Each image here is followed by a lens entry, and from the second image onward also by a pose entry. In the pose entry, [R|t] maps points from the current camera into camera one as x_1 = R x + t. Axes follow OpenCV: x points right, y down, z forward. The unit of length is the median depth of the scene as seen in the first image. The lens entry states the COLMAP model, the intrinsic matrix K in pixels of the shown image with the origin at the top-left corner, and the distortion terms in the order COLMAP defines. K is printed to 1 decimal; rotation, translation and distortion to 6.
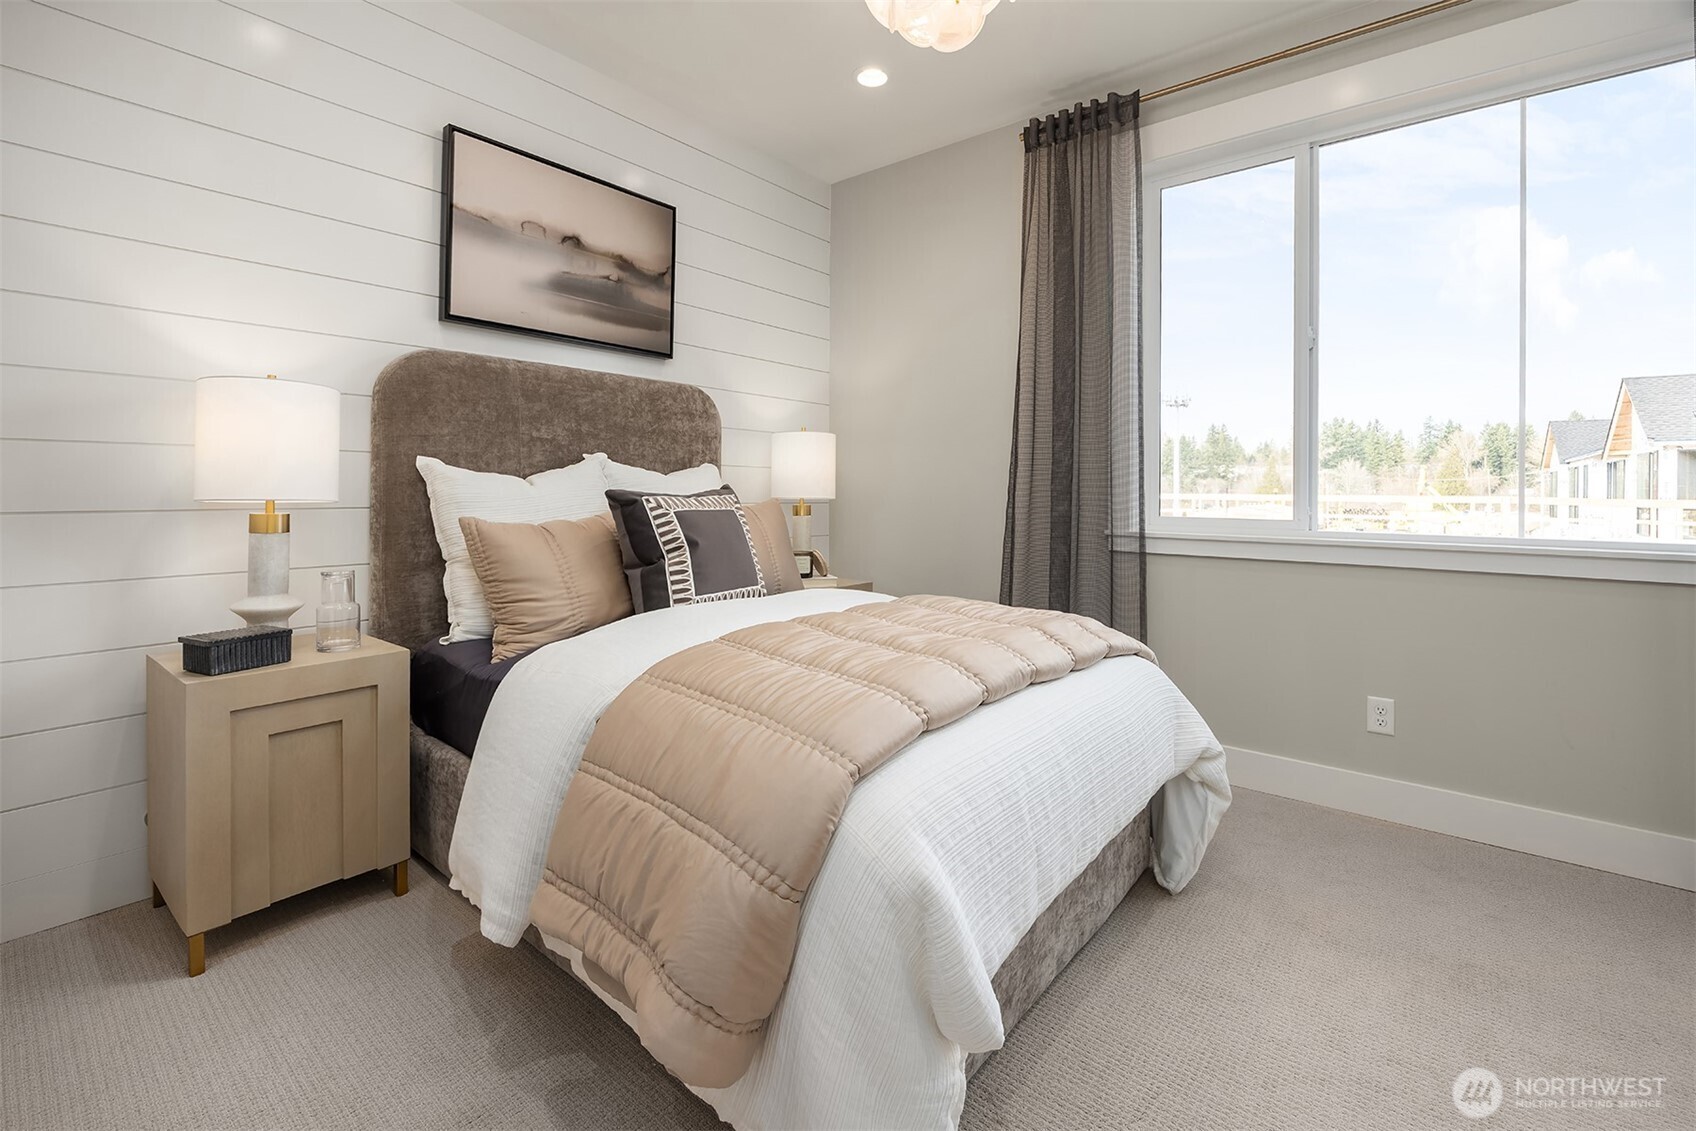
lens RADIAL K [[747.2, 0, 834.0], [0, 747.2, 496.8], [0, 0, 1]] dist [-0.017270, -0.000043]
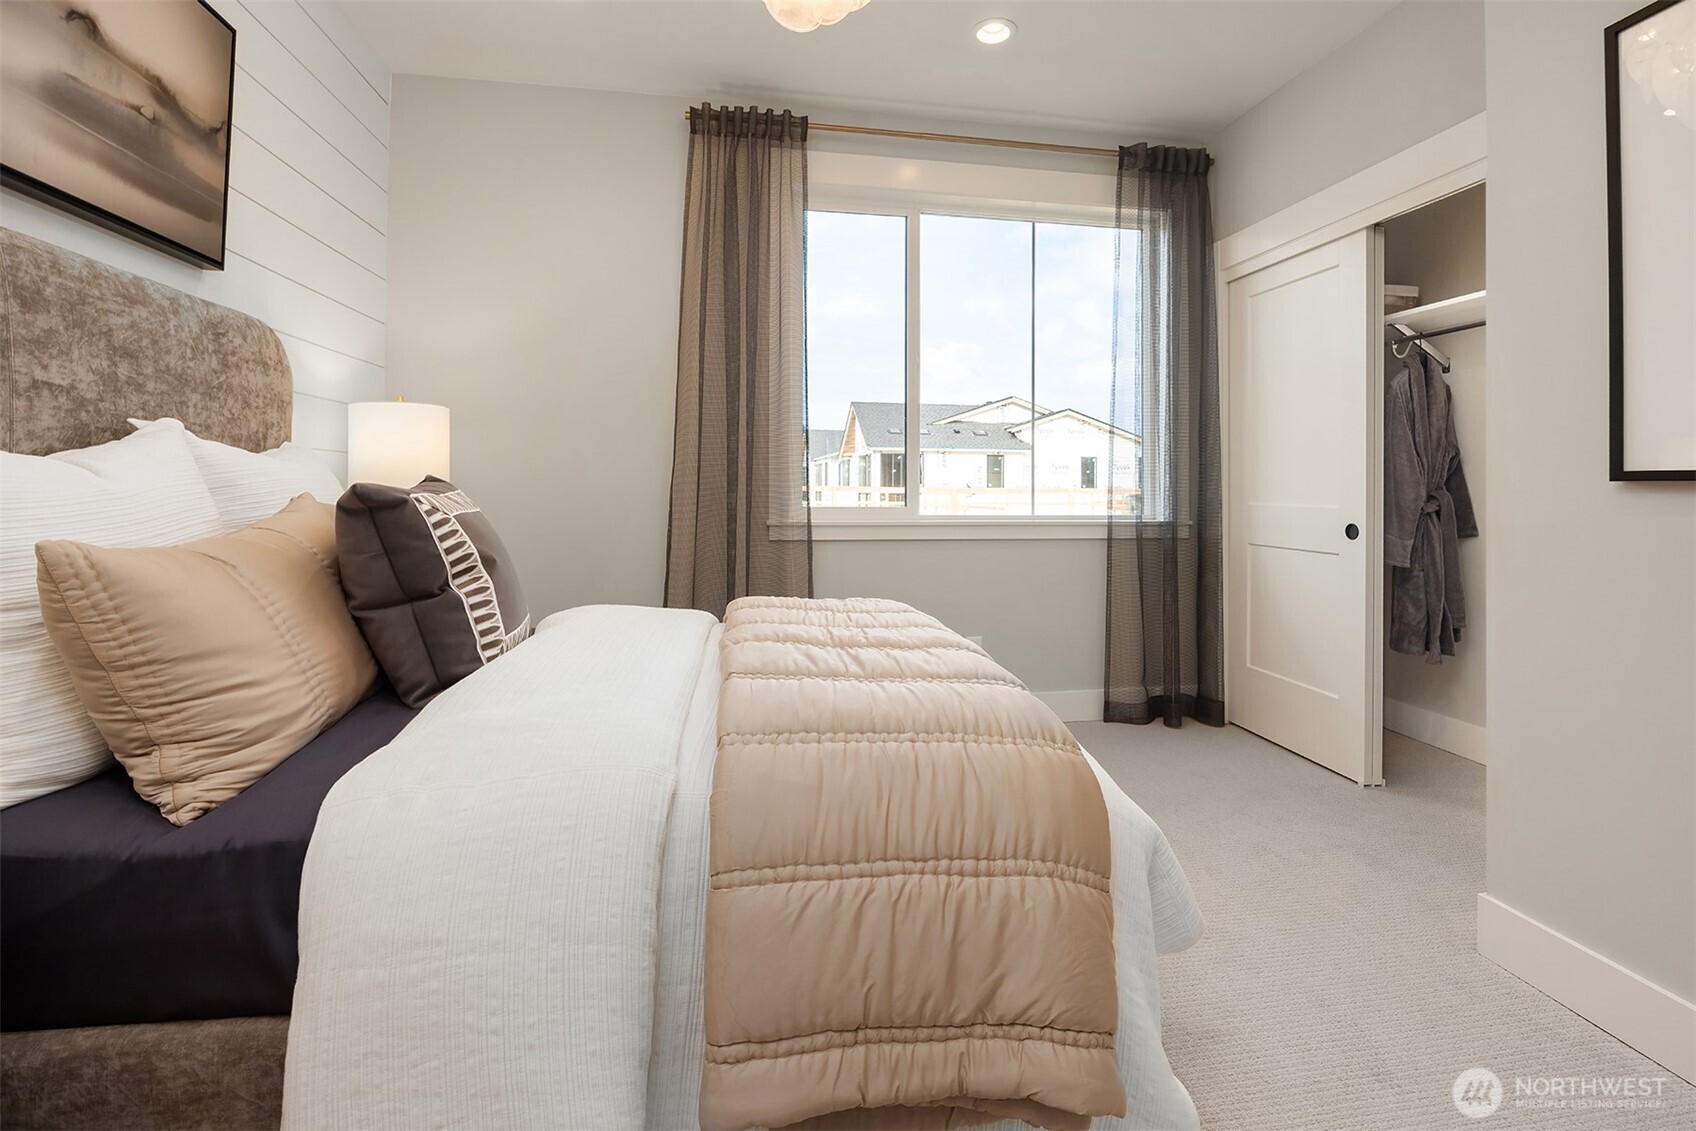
lens RADIAL K [[772.5, 0, 857.4], [0, 772.5, 477.9], [0, 0, 1]] dist [-0.012154, 0.000473]
pose [[0.646908, 0.003769, 0.762559, -0.418371], [0.005487, 0.999939, -0.009597, -0.004957], [-0.762548, 0.010392, 0.646848, 0.222984]]
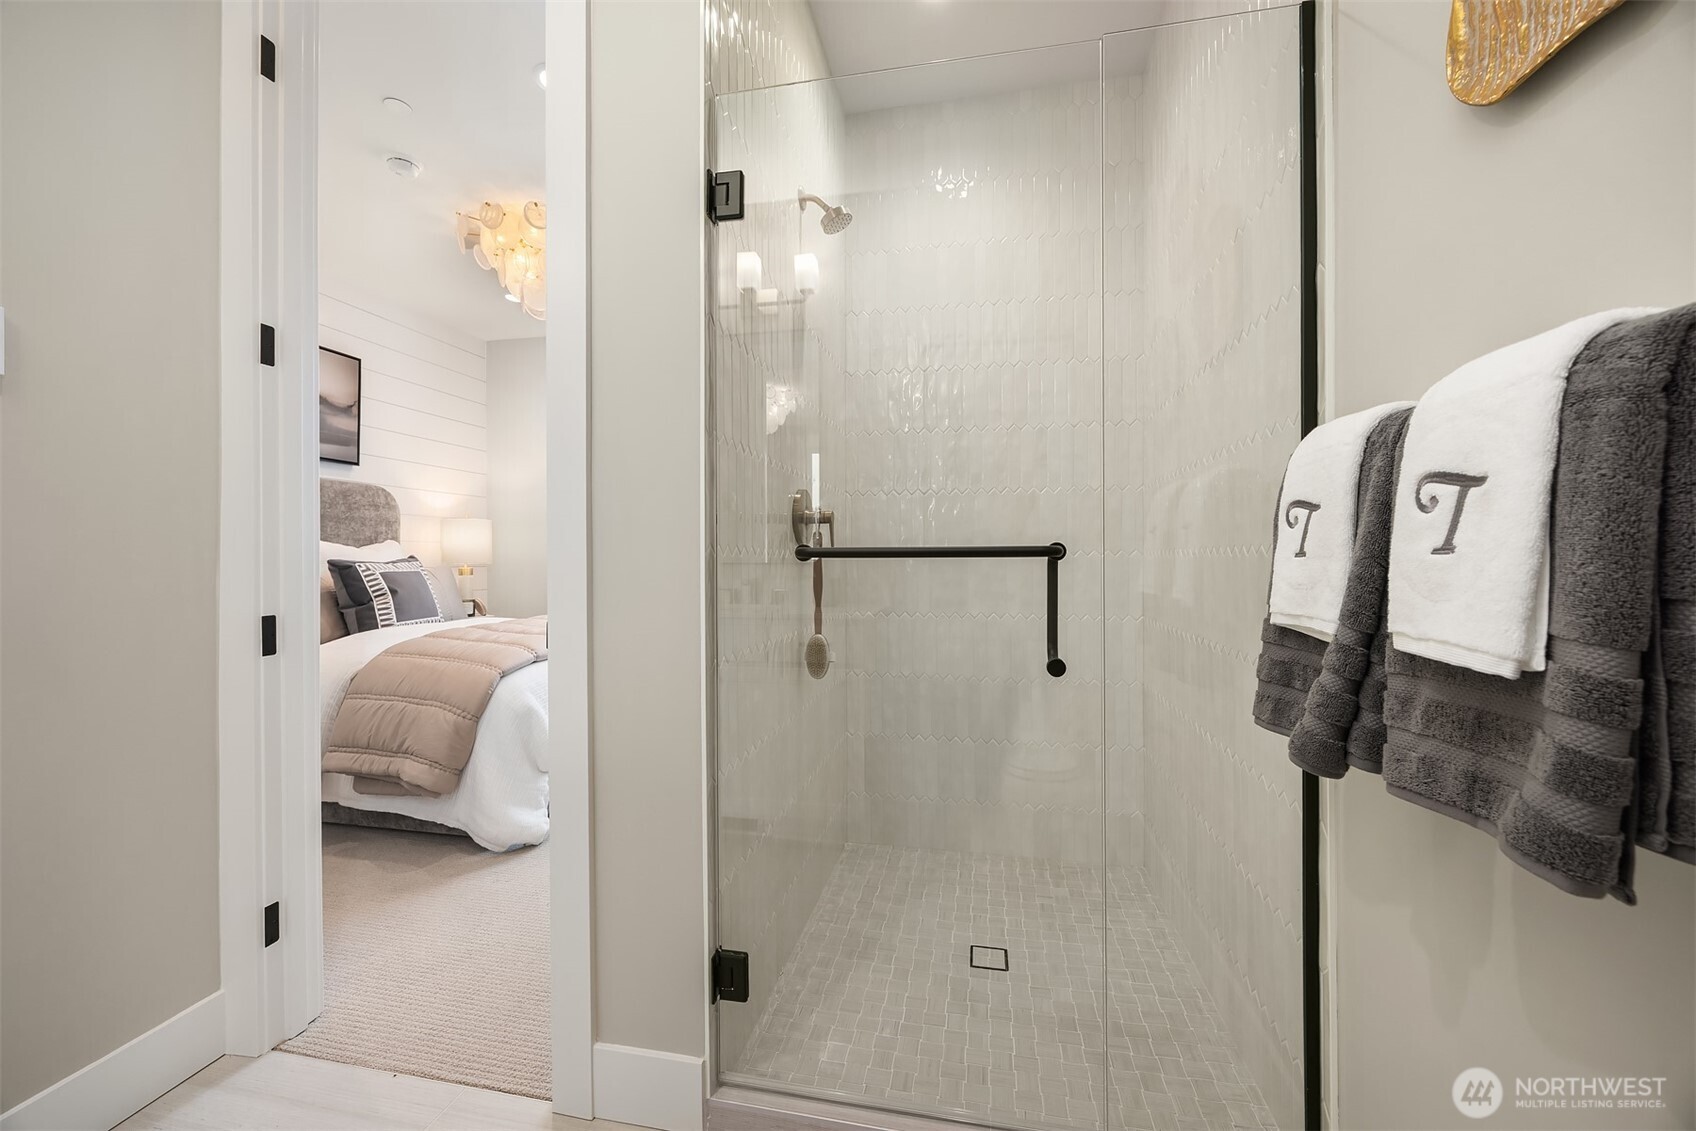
lens RADIAL K [[656.3, 0, 848.1], [0, 656.3, 555.9], [0, 0, 1]] dist [0.003391, 0.000151]
pose [[0.878874, -0.007913, 0.476989, 0.001716], [0.011427, 0.999925, -0.004467, 0.001611], [-0.476918, 0.009376, 0.878898, -0.620165]]
